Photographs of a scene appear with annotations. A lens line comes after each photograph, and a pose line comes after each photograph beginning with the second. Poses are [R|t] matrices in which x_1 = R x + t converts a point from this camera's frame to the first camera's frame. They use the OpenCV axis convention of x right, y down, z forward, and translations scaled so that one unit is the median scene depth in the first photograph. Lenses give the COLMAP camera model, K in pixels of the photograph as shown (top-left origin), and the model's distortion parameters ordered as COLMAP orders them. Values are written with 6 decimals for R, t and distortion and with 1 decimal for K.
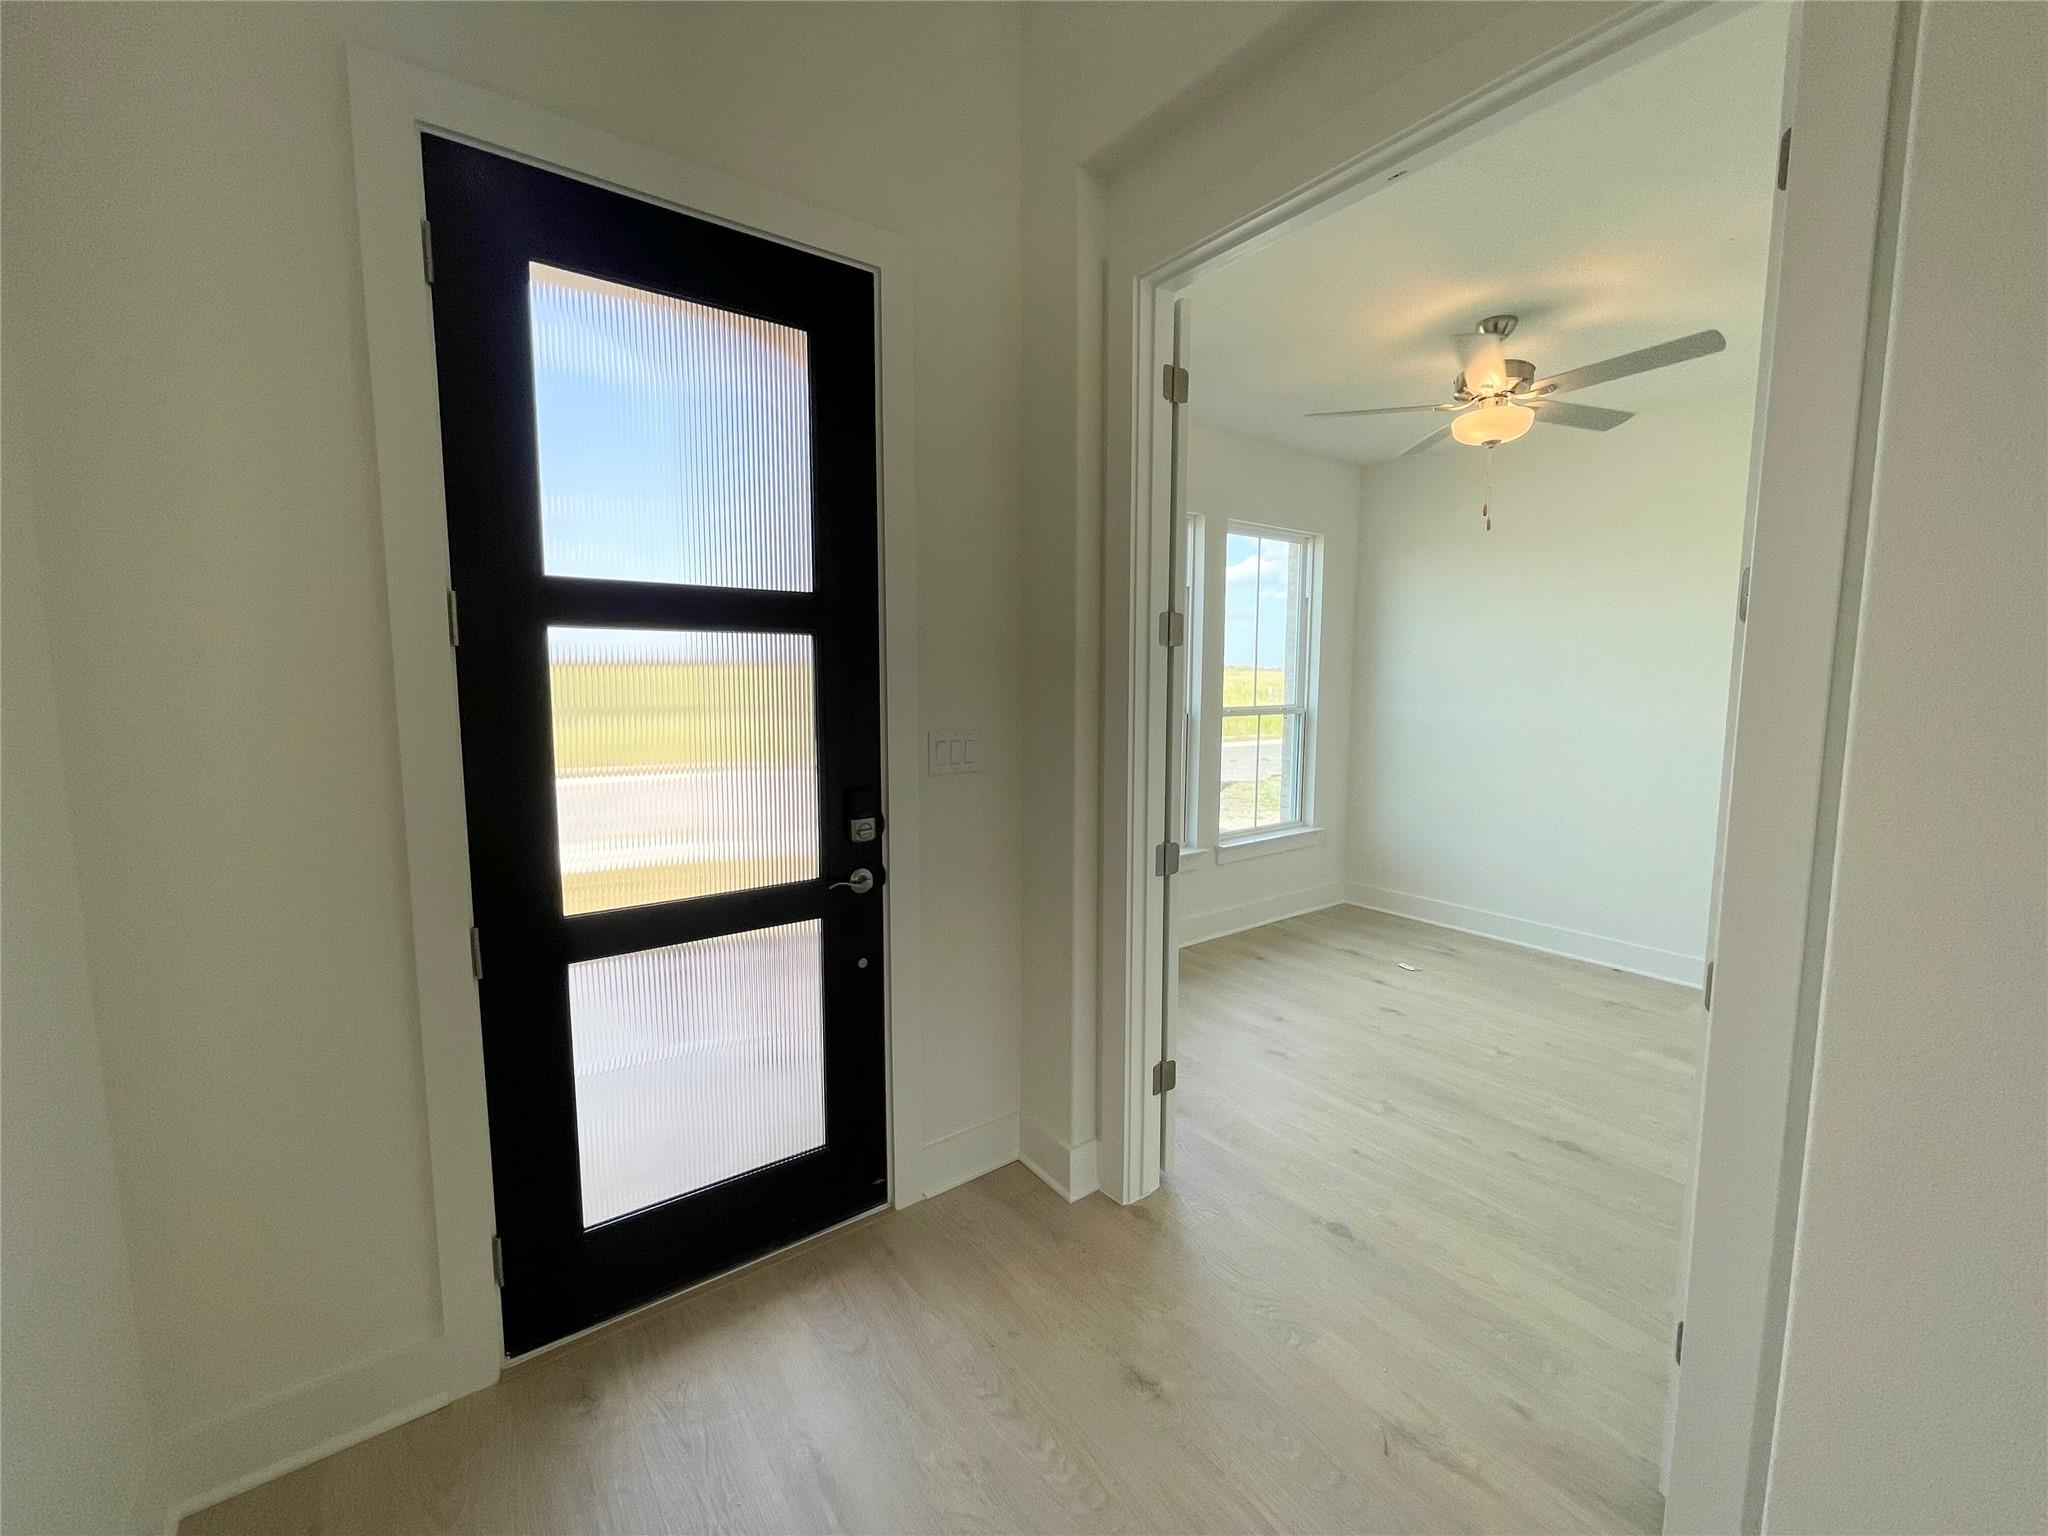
lens RADIAL K [[839.4, 0, 1024.0], [0, 839.4, 768.0], [0, 0, 1]] dist [0.008034, 0.000444]
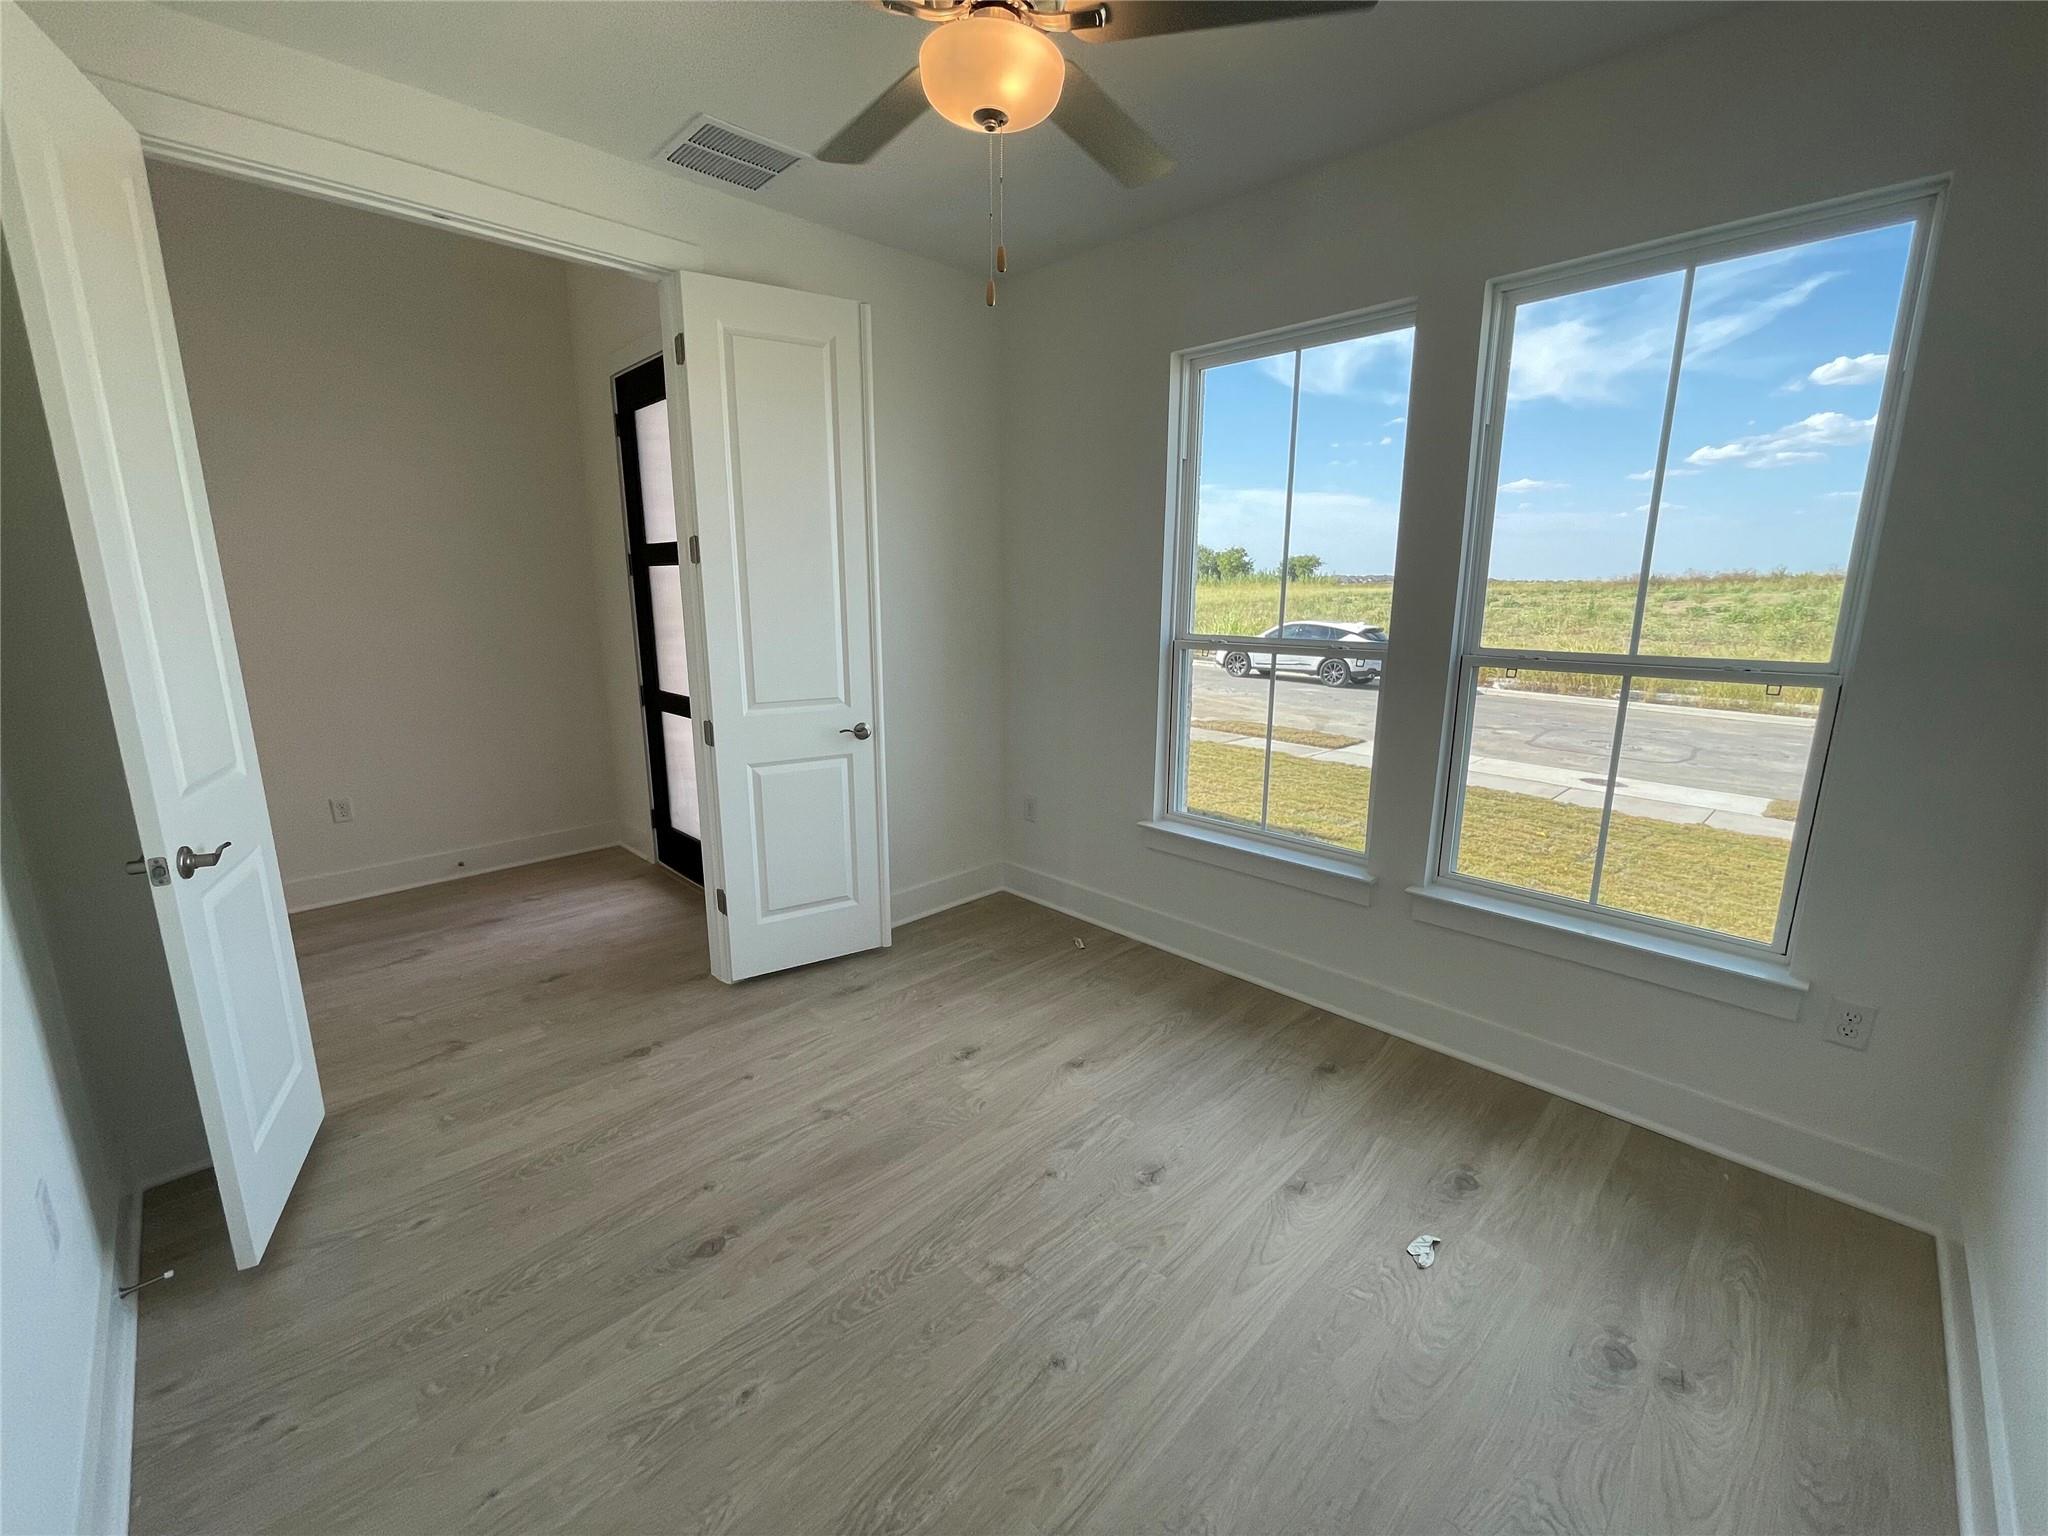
lens RADIAL K [[837.9, 0, 1016.7], [0, 837.9, 763.5], [0, 0, 1]] dist [0.000913, 0.000411]
pose [[0.129819, 0.205442, -0.970021, 1.070554], [-0.109717, 0.975268, 0.191870, -0.102616], [0.985449, 0.081519, 0.149149, 0.923787]]
